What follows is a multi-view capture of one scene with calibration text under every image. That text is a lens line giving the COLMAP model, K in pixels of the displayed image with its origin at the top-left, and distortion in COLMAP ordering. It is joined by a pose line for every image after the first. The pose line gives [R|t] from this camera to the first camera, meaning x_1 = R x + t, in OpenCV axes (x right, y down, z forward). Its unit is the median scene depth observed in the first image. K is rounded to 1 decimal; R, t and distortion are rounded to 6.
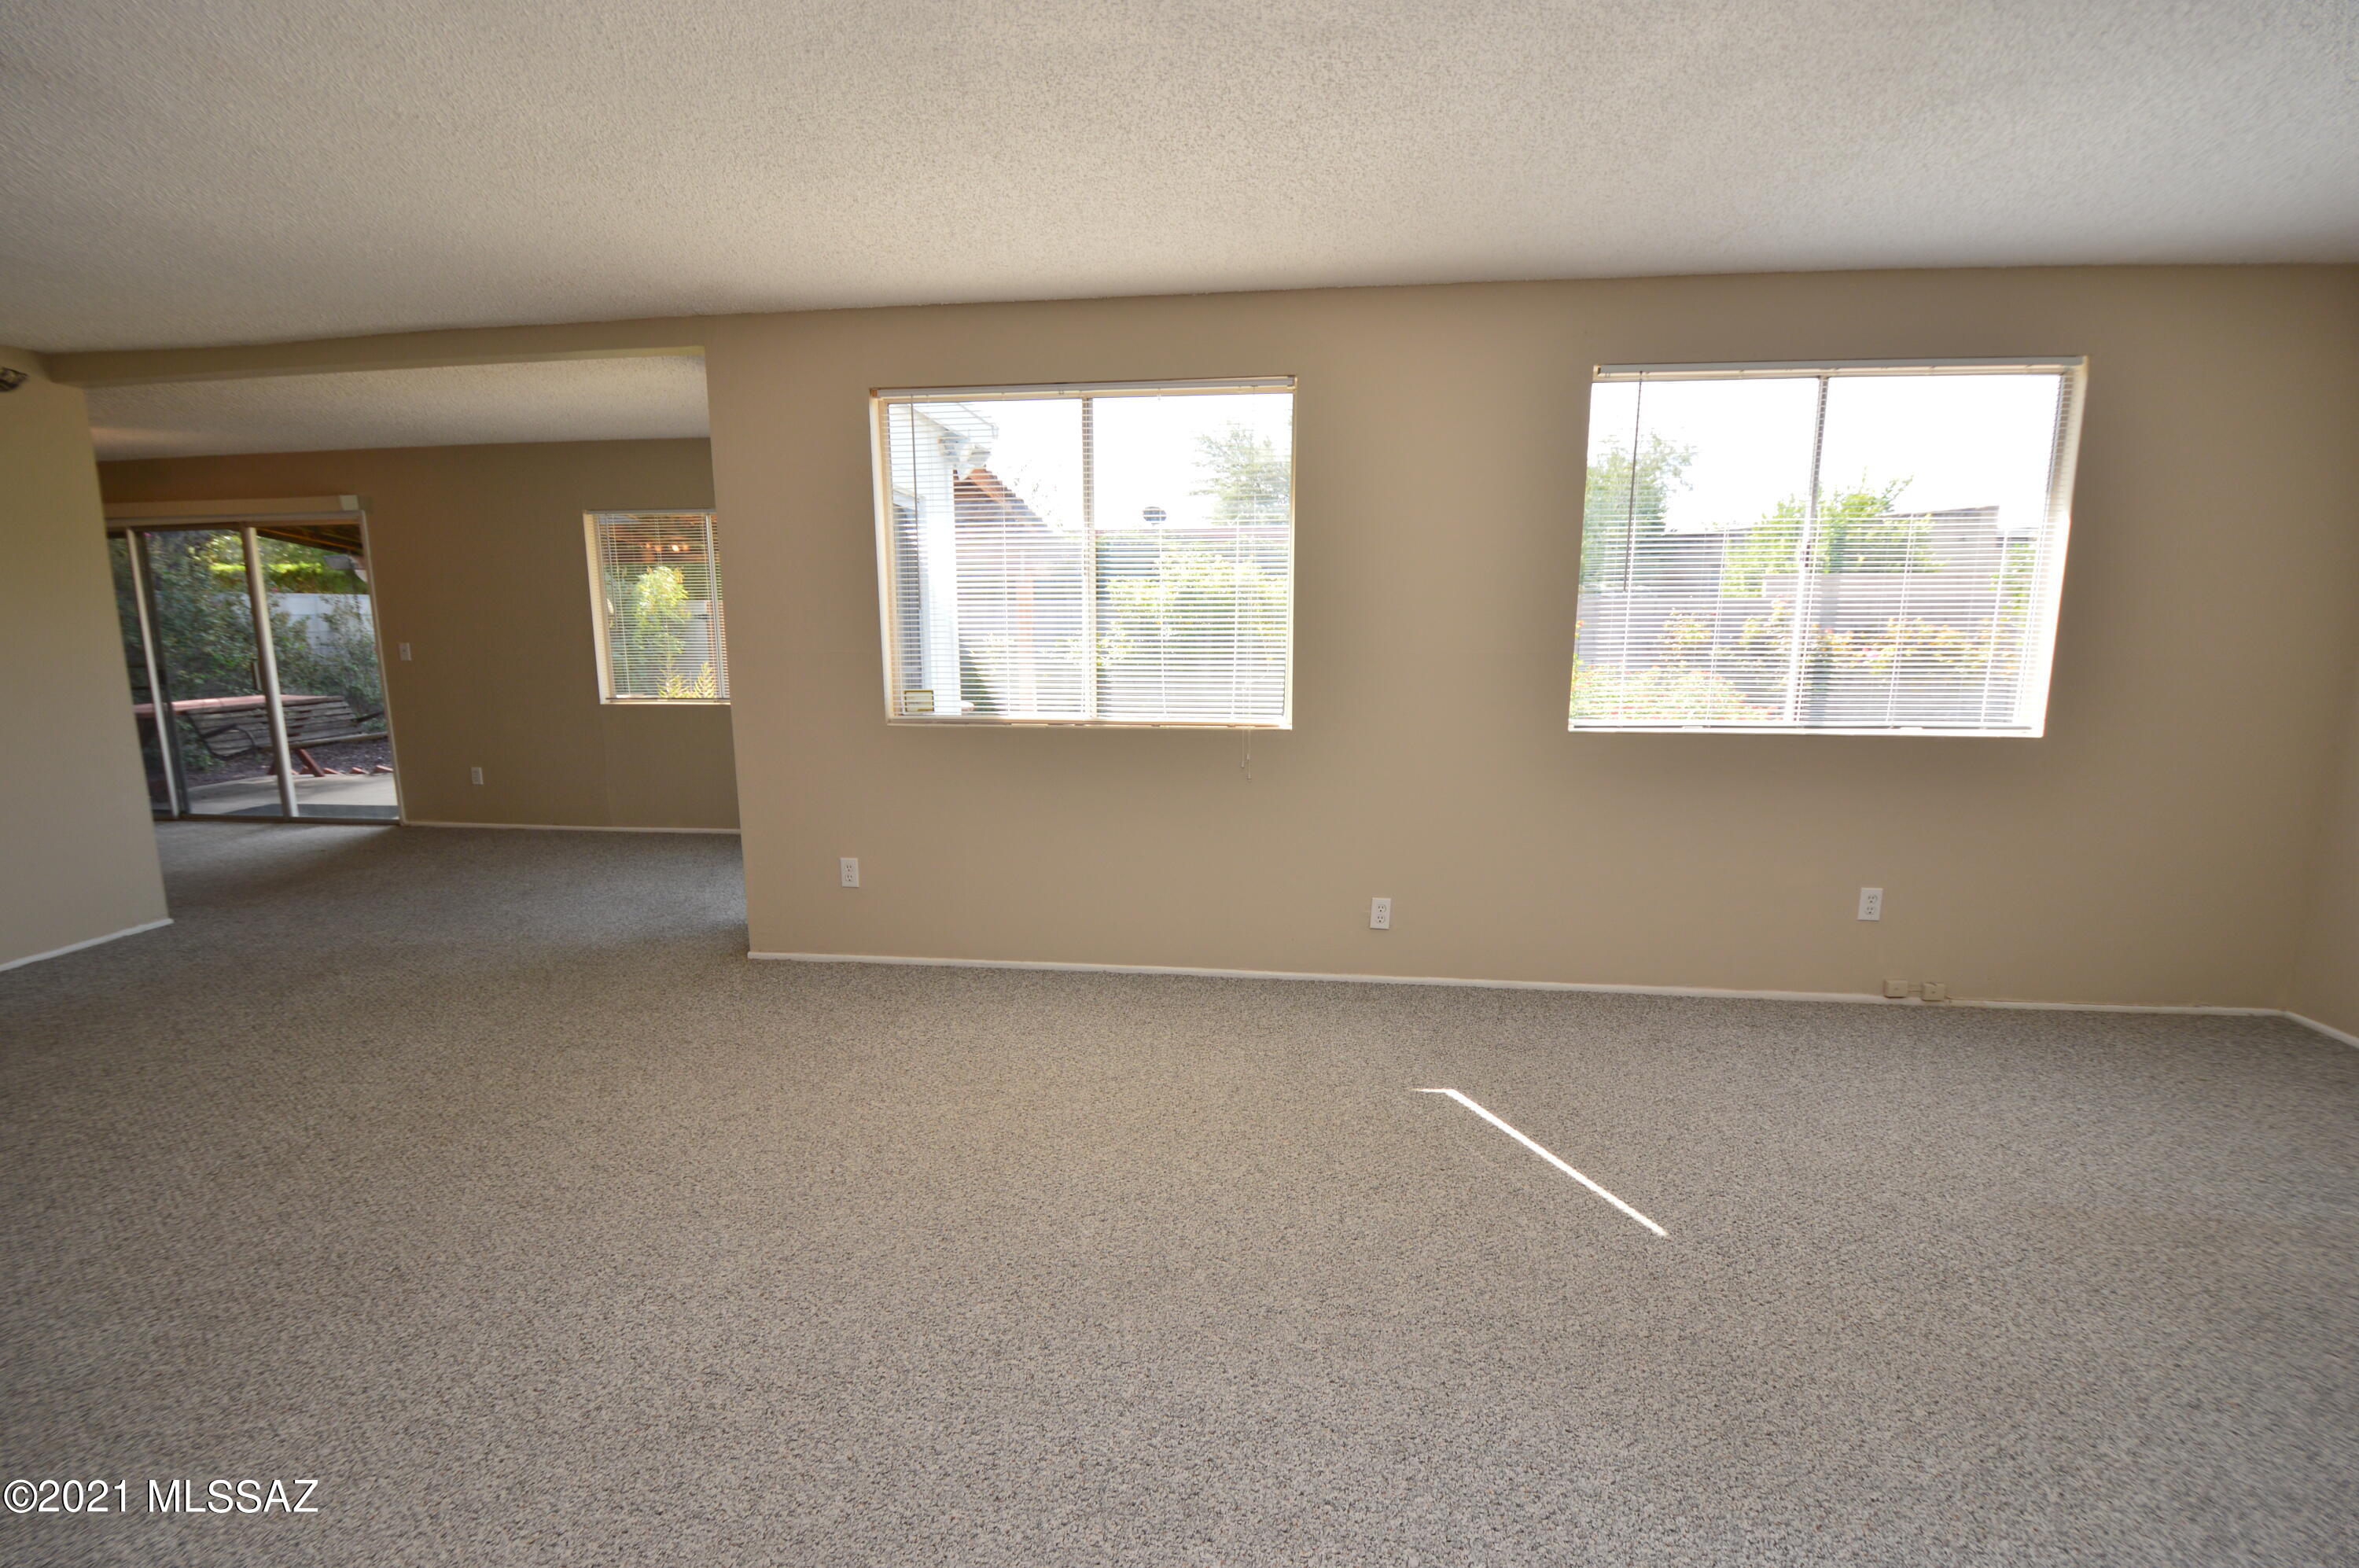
lens RADIAL K [[1043.2, 0, 1172.3], [0, 1043.2, 810.4], [0, 0, 1]] dist [0.002920, -0.015003]
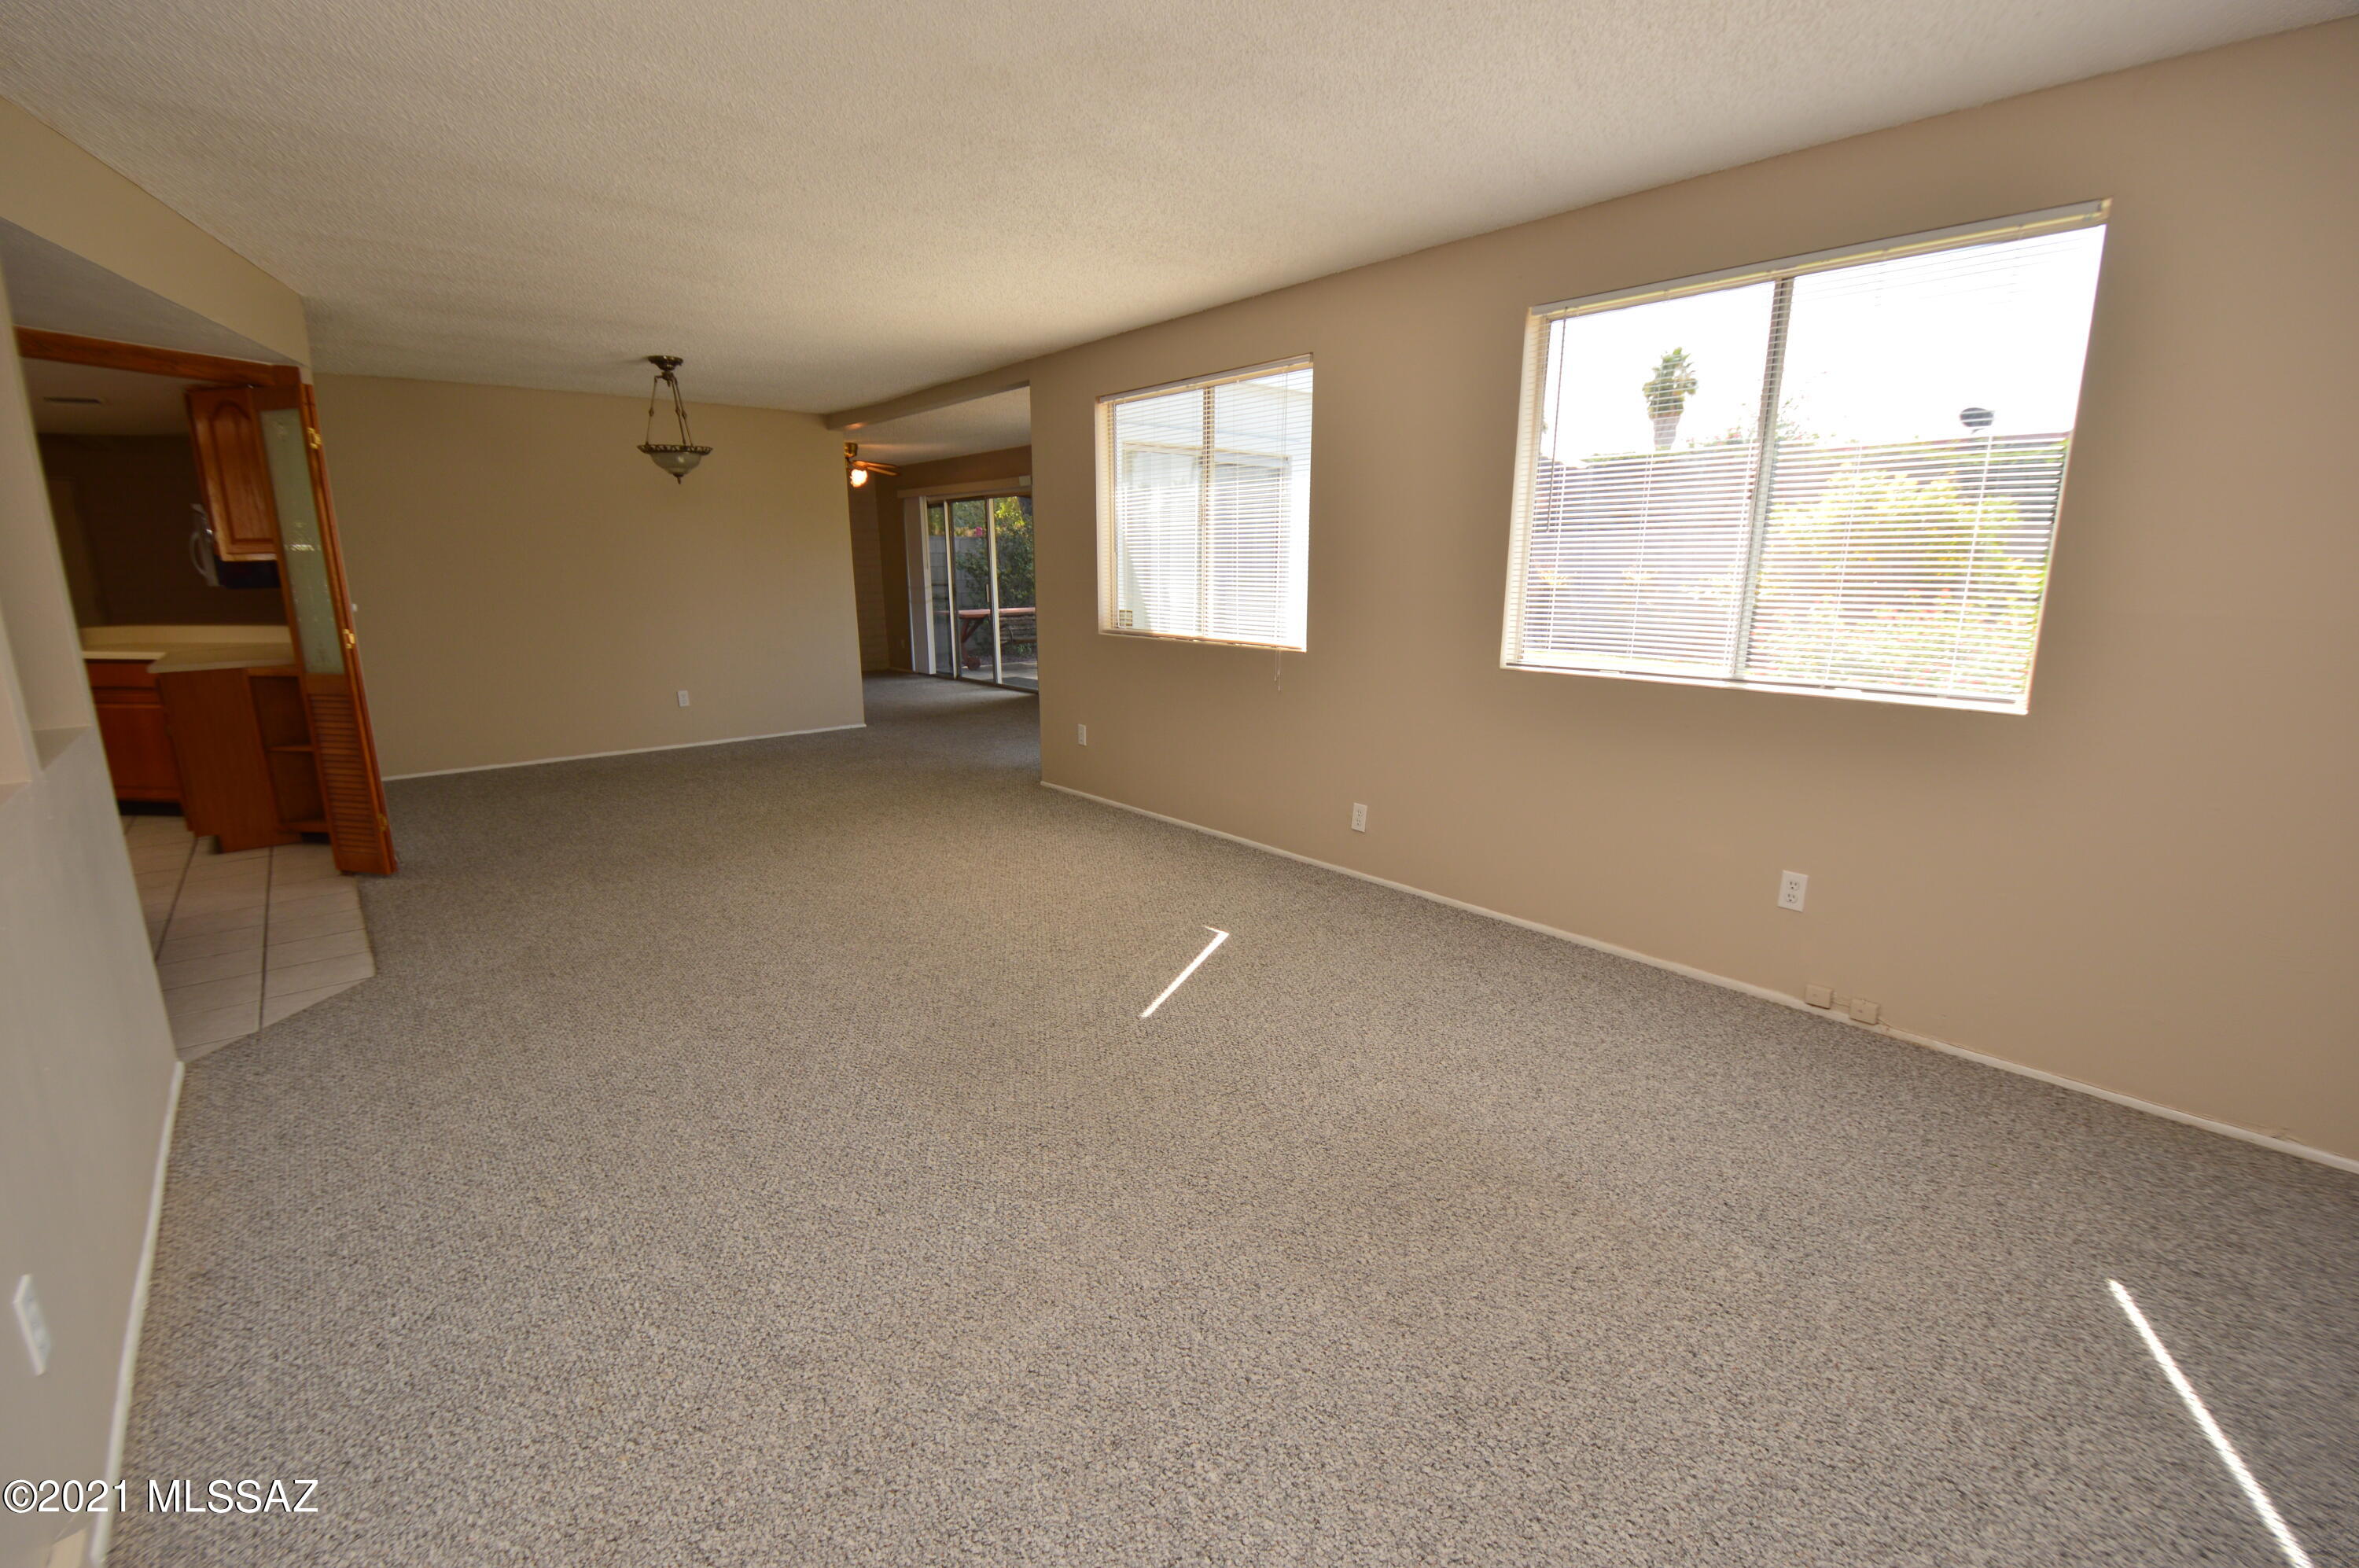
lens RADIAL K [[1041.1, 0, 1163.9], [0, 1041.1, 807.6], [0, 0, 1]] dist [0.015115, -0.023912]
pose [[0.721647, 0.157509, -0.674105, 0.855252], [-0.117213, 0.987513, 0.105259, -0.008584], [0.682266, 0.003054, 0.731097, 0.007279]]
